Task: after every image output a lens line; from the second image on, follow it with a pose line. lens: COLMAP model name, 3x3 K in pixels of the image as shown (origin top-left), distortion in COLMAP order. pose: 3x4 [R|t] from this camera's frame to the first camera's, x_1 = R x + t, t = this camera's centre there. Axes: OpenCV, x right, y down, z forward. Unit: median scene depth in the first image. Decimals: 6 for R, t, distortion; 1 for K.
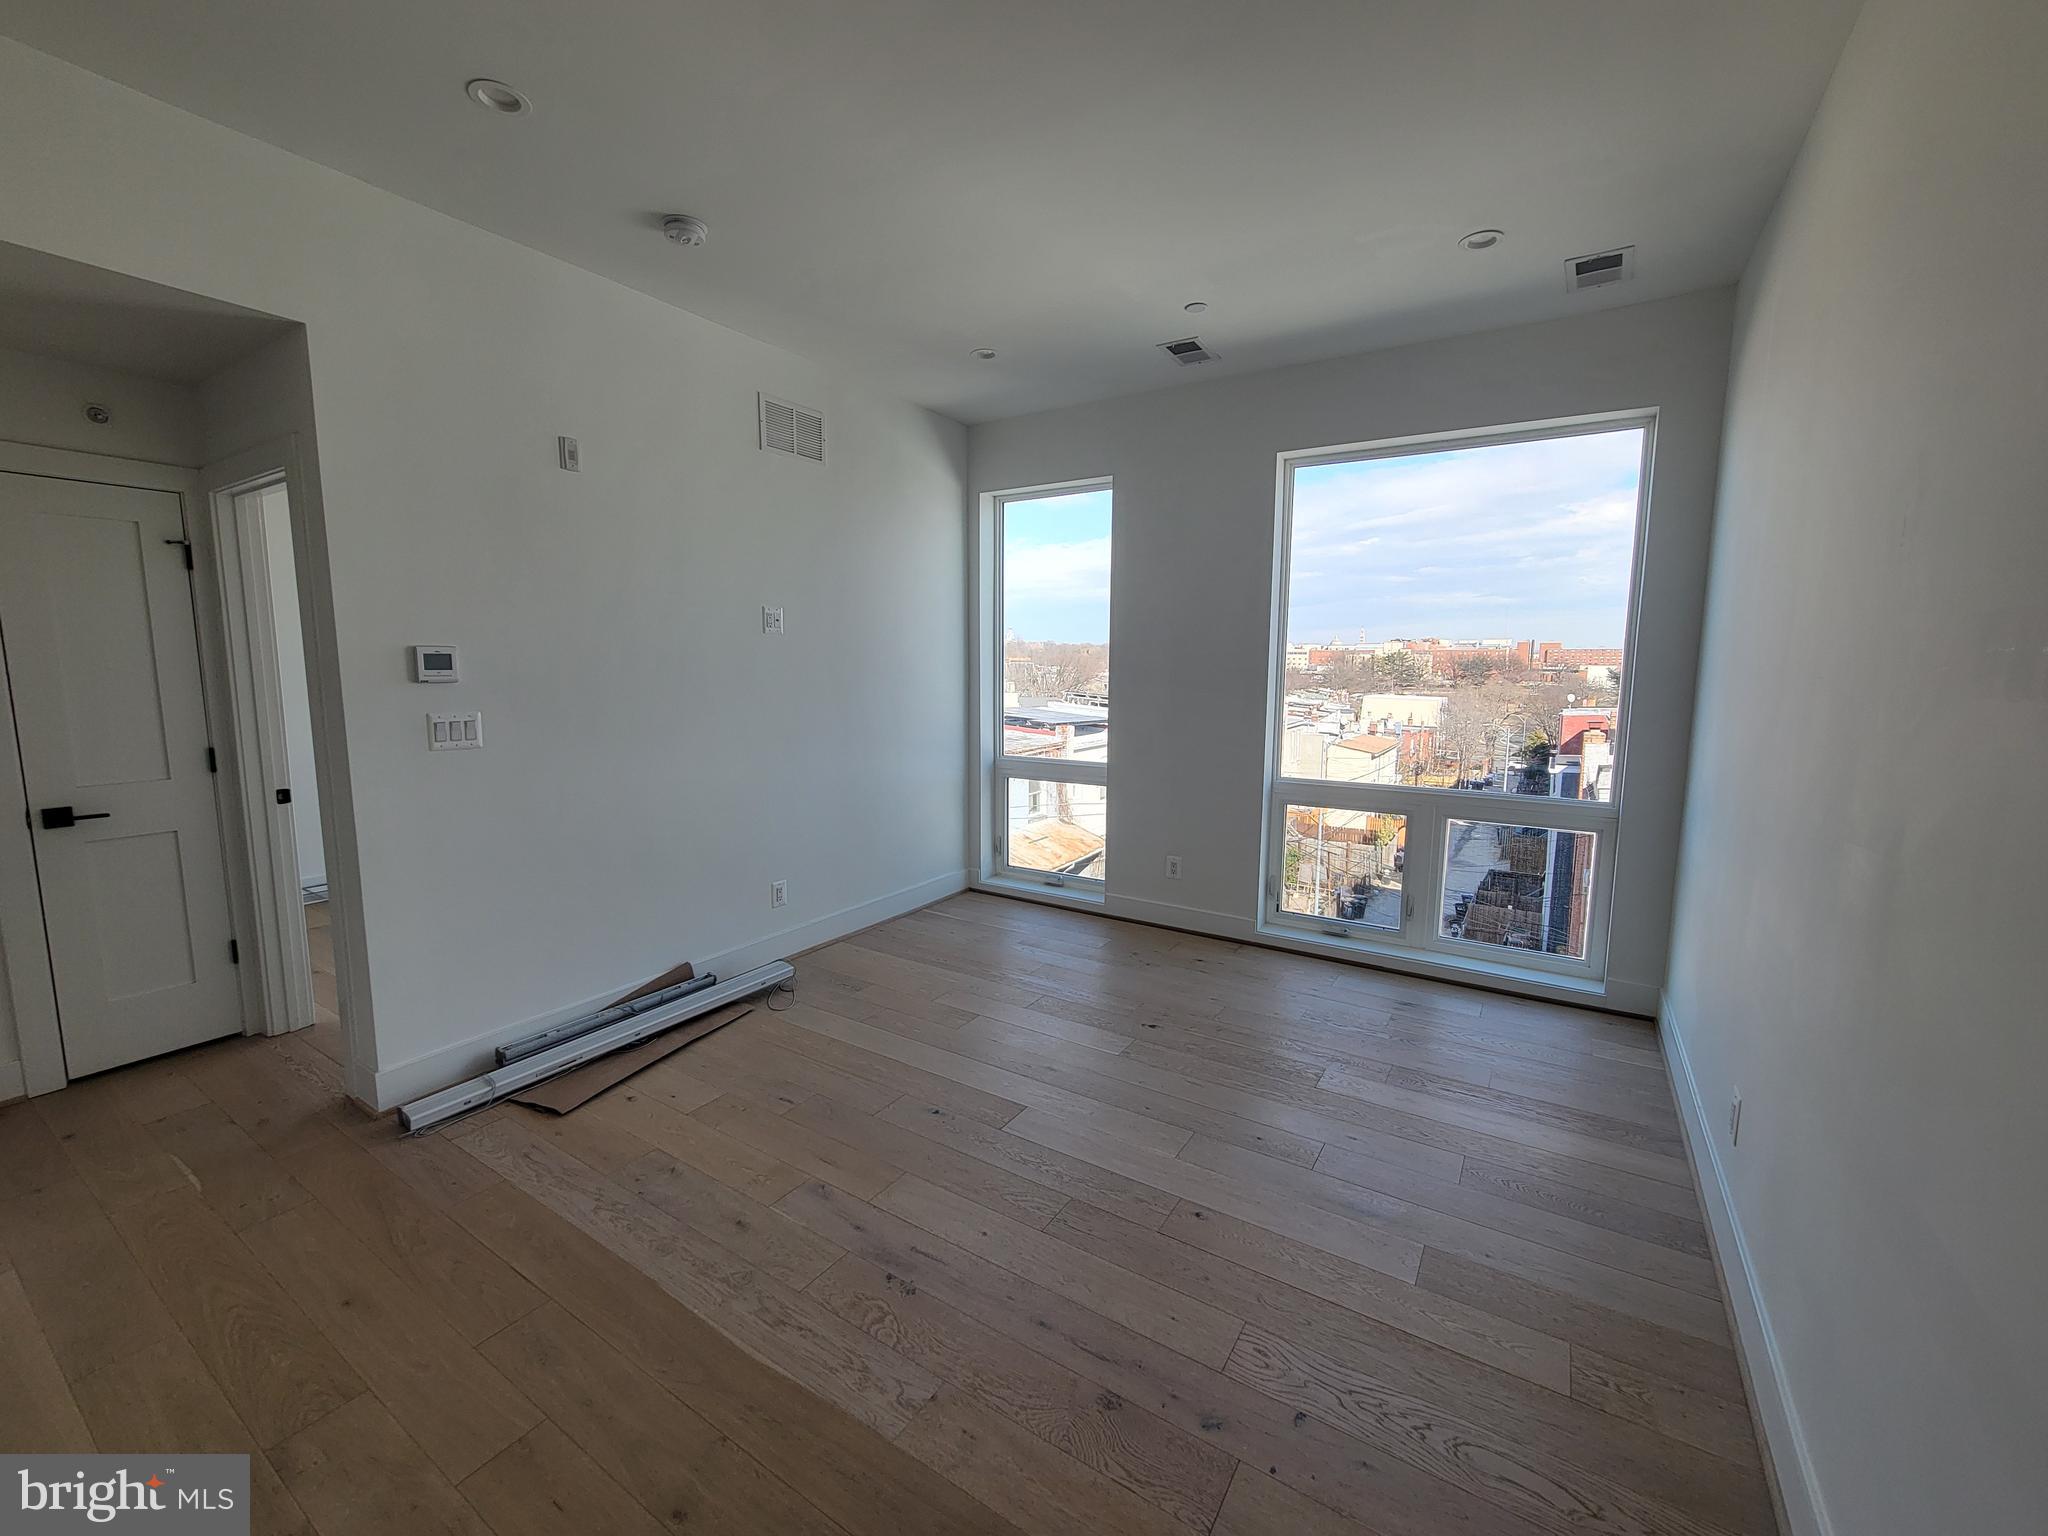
lens RADIAL K [[828.5, 0, 1026.7], [0, 828.5, 762.9], [0, 0, 1]] dist [-0.009605, -0.000086]
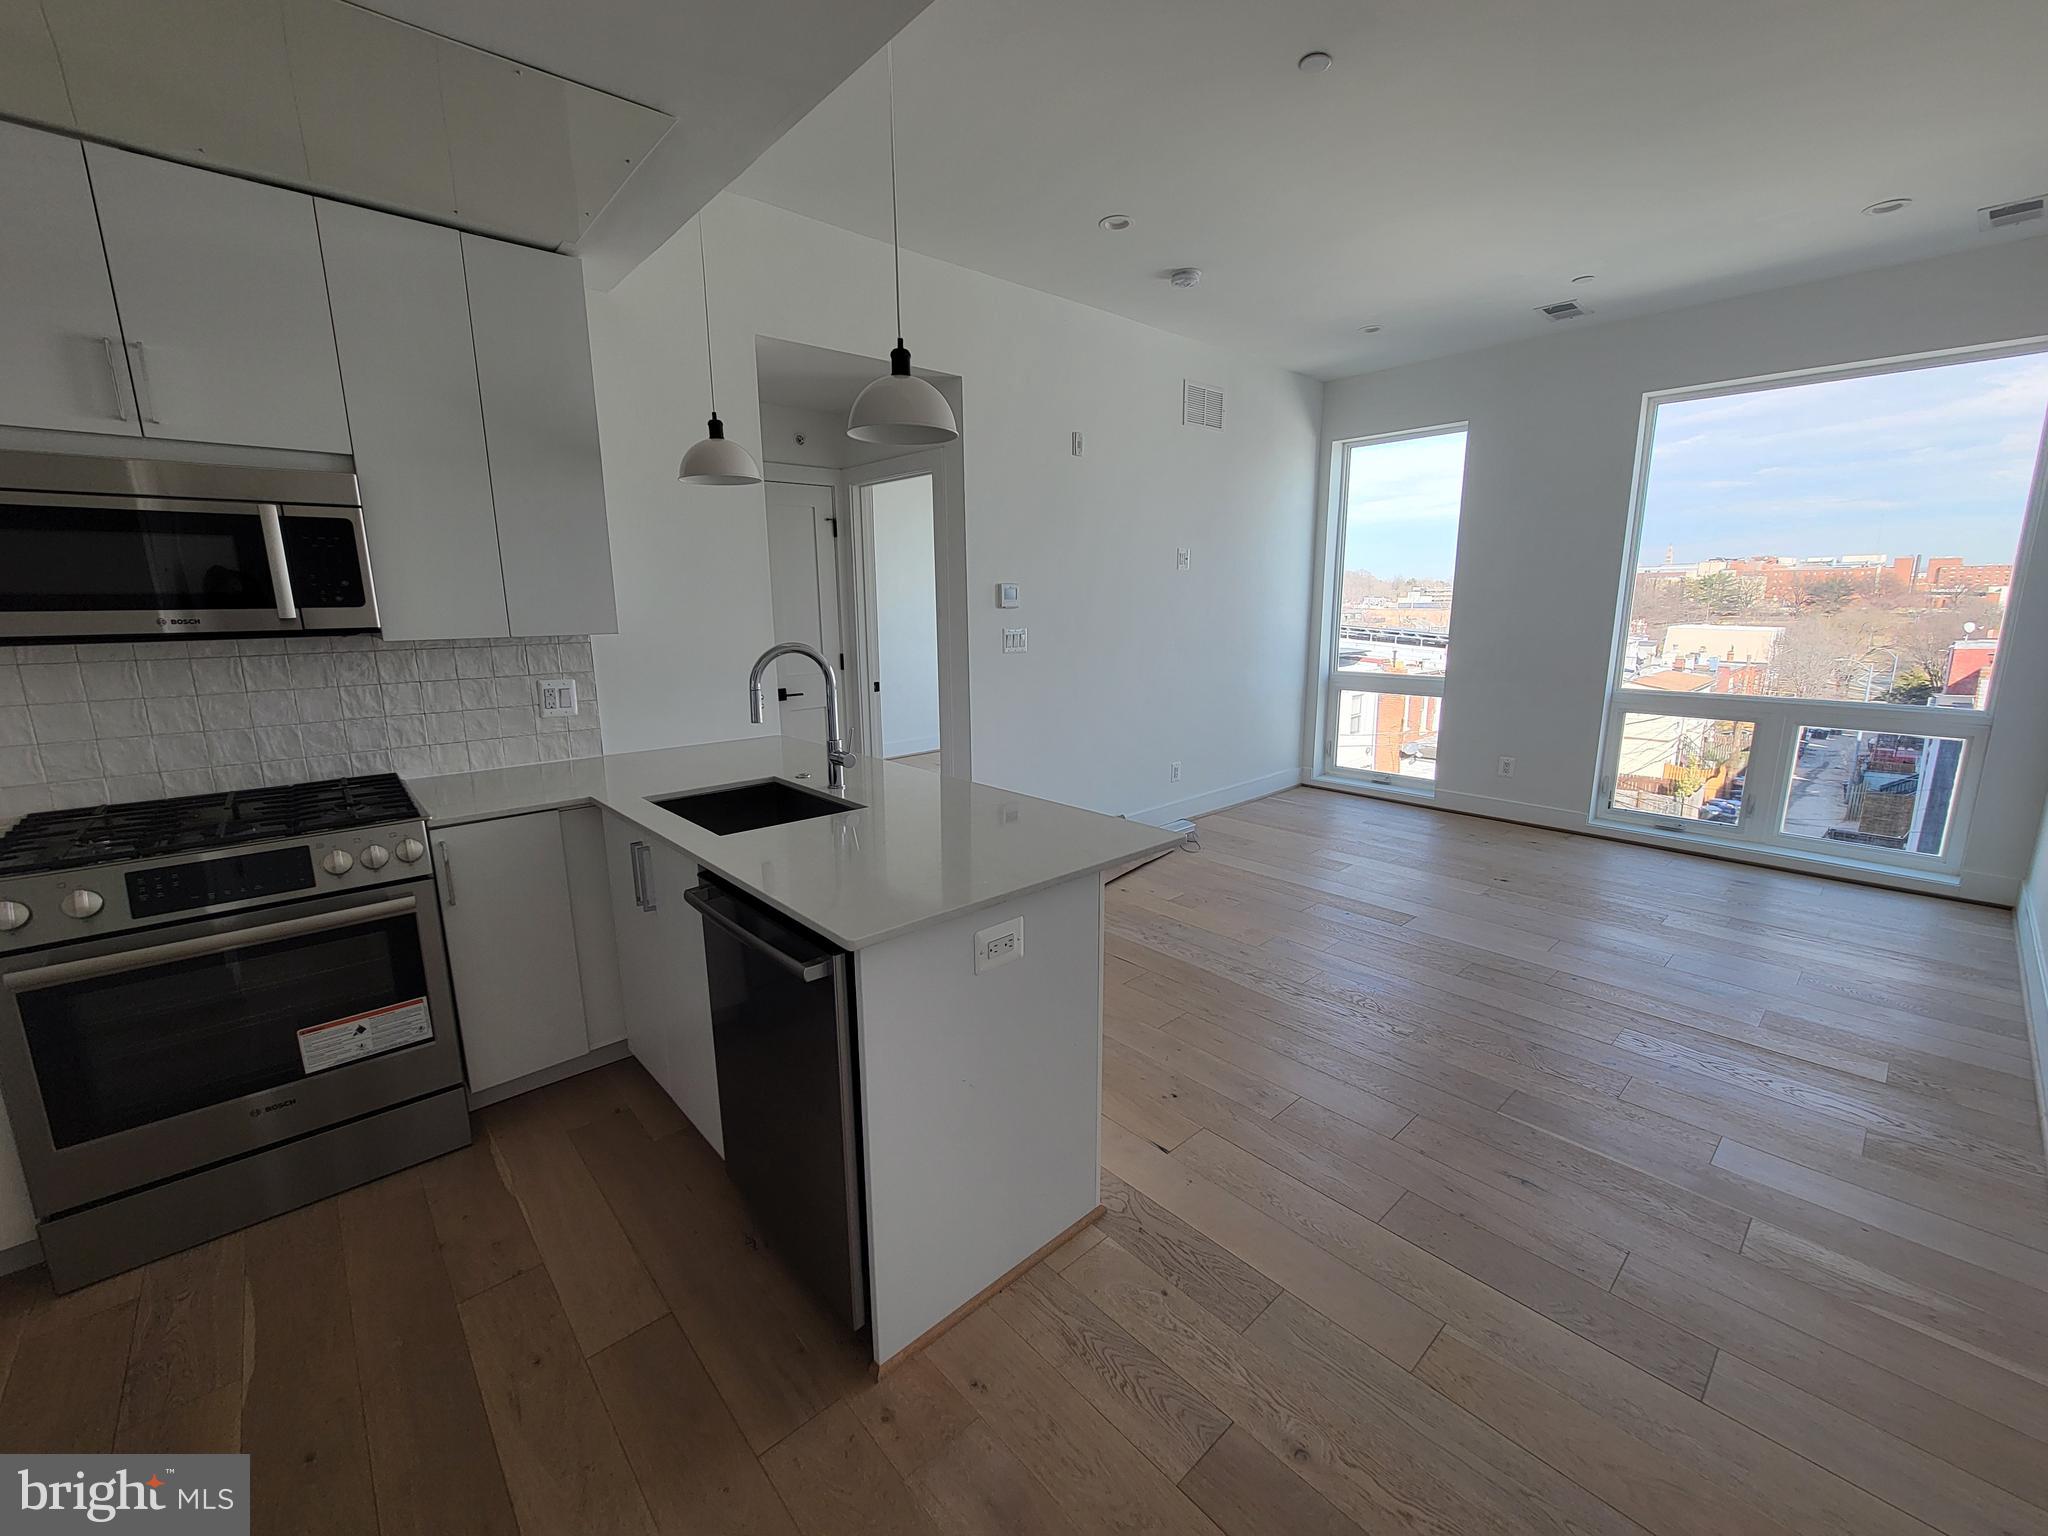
lens RADIAL K [[828.5, 0, 1018.7], [0, 828.5, 764.6], [0, 0, 1]] dist [-0.009605, -0.000086]
pose [[0.962736, 0.036478, -0.267970, -0.174807], [-0.014922, 0.996517, 0.082044, 0.040460], [0.270030, -0.074988, 0.959927, -0.297888]]
